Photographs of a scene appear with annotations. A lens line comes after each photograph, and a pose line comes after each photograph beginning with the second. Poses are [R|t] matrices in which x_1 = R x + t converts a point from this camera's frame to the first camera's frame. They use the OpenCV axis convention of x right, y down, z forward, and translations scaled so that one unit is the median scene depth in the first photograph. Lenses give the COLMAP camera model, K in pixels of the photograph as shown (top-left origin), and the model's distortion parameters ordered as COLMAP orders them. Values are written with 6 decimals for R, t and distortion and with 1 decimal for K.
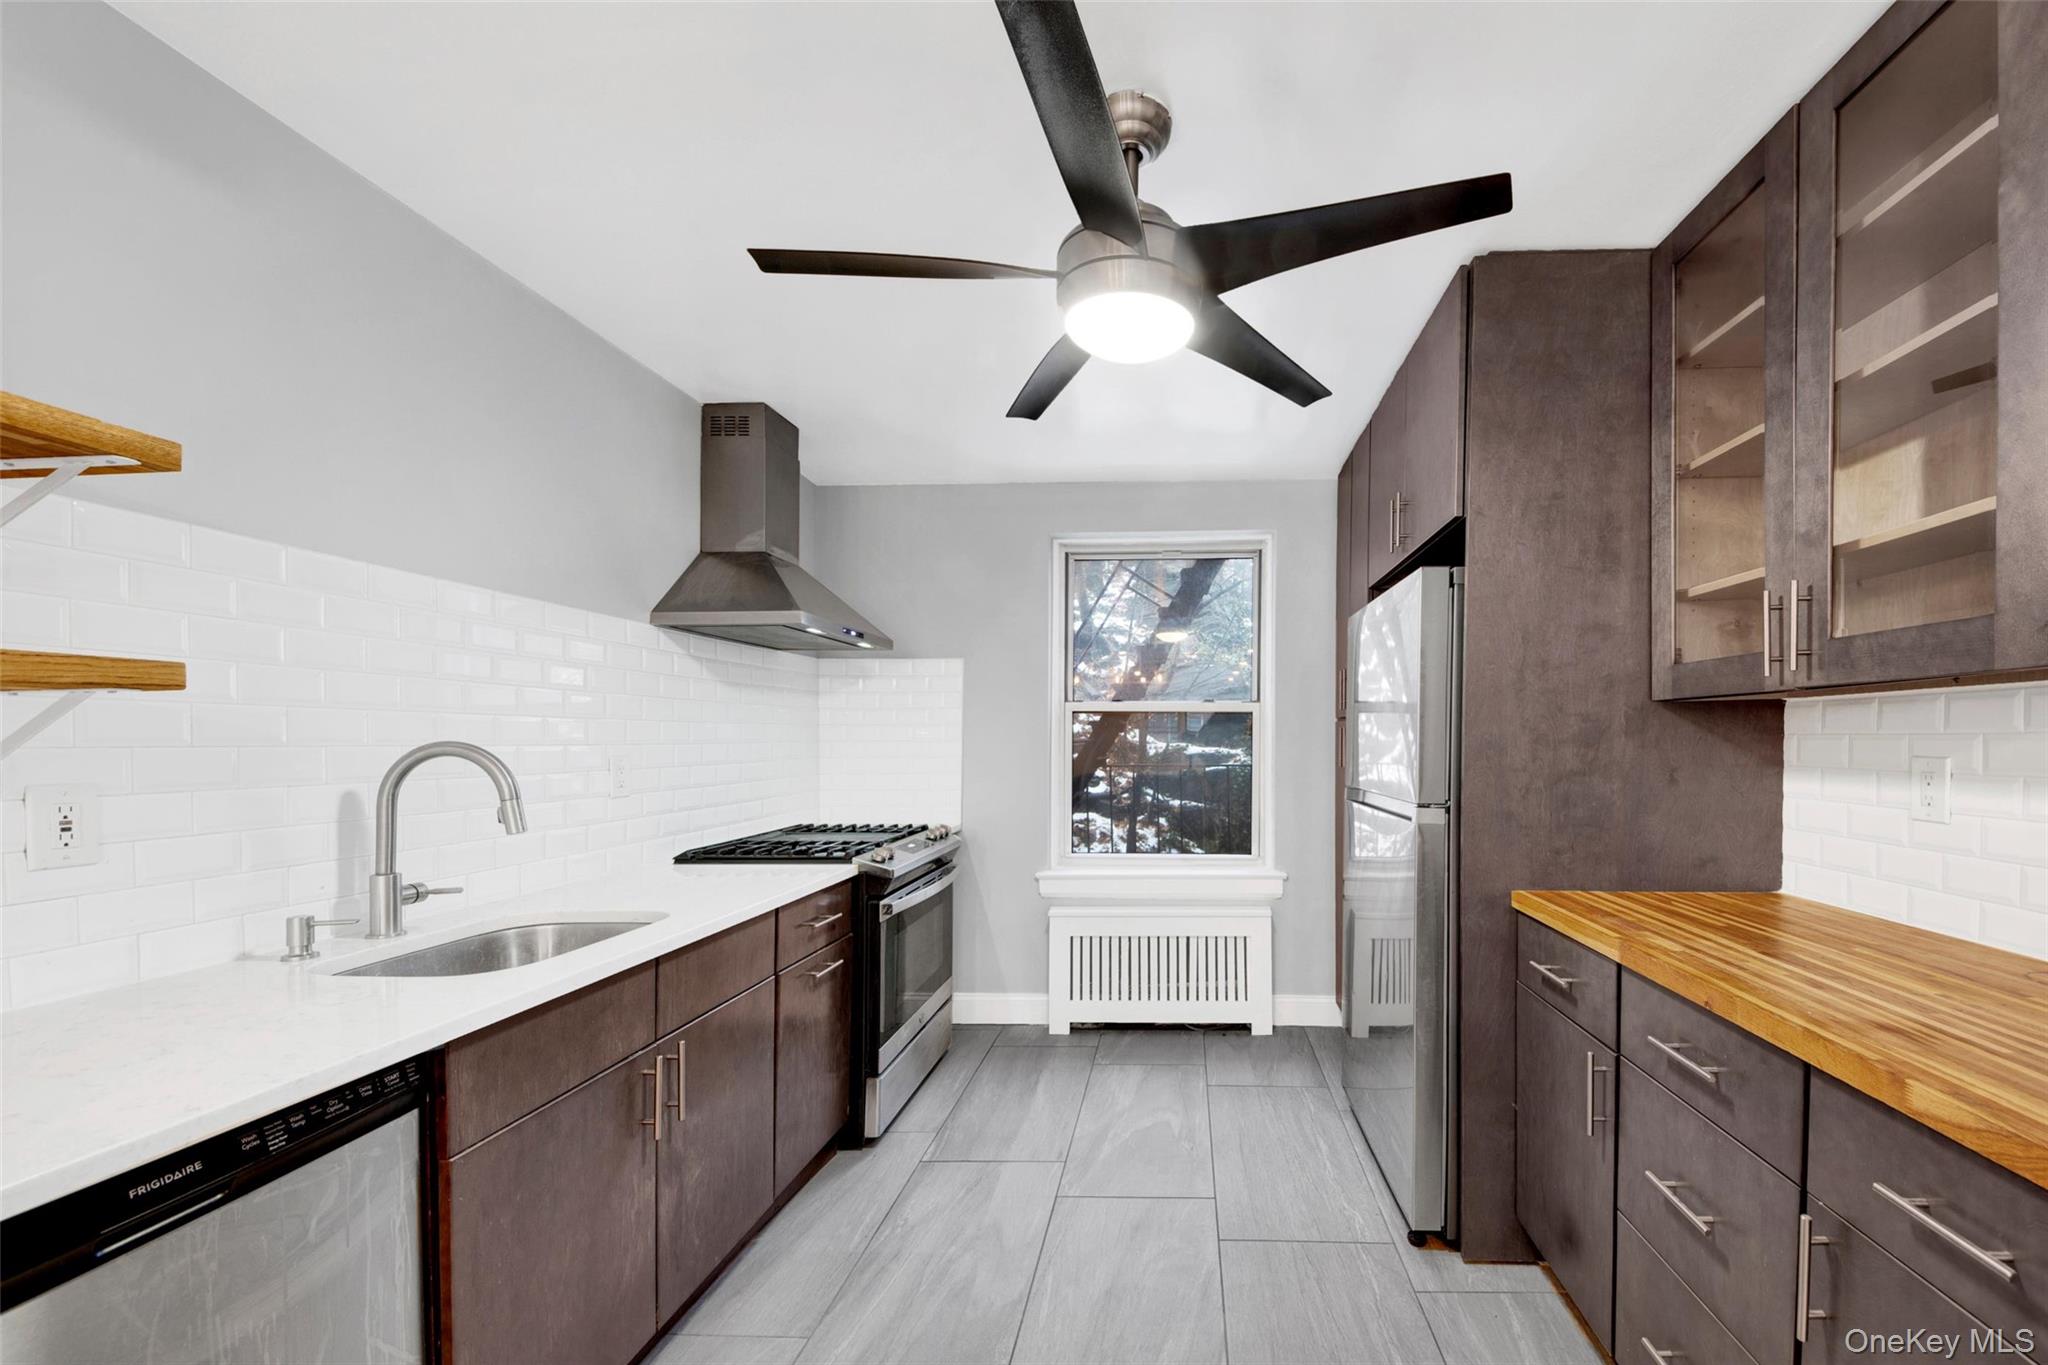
lens RADIAL K [[806.2, 0, 1146.3], [0, 806.2, 749.8], [0, 0, 1]] dist [-0.001826, -0.003423]
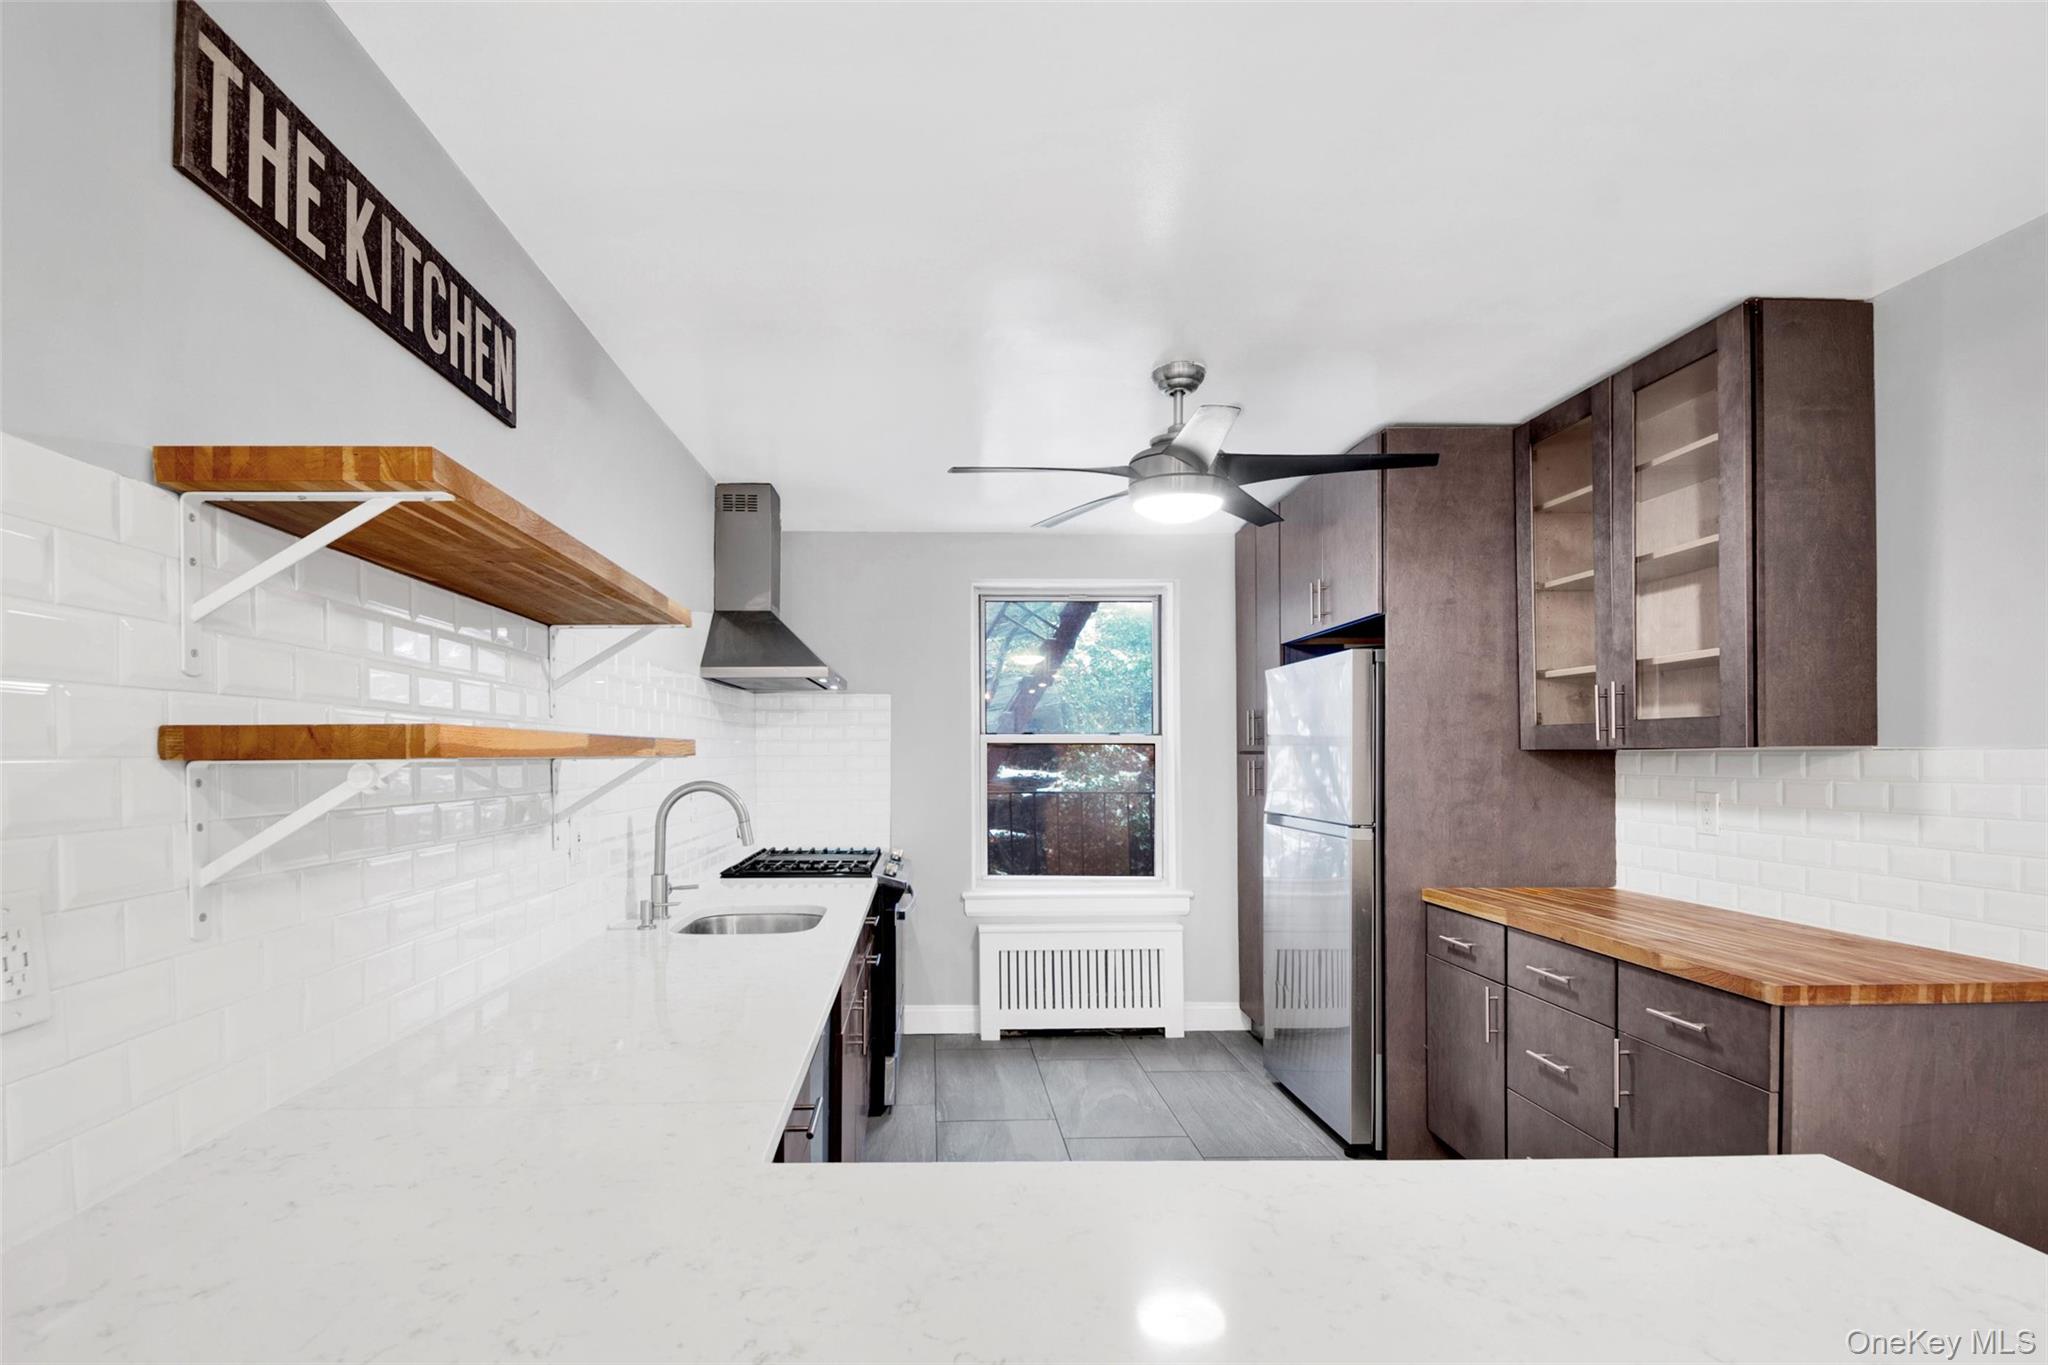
lens RADIAL K [[1011.9, 0, 929.1], [0, 1011.9, 738.4], [0, 0, 1]] dist [0.014334, 0.003442]
pose [[0.998868, 0.001967, 0.047526, -0.460128], [-0.000529, 0.999542, -0.030242, -0.025993], [-0.047564, 0.030183, 0.998412, -0.680929]]
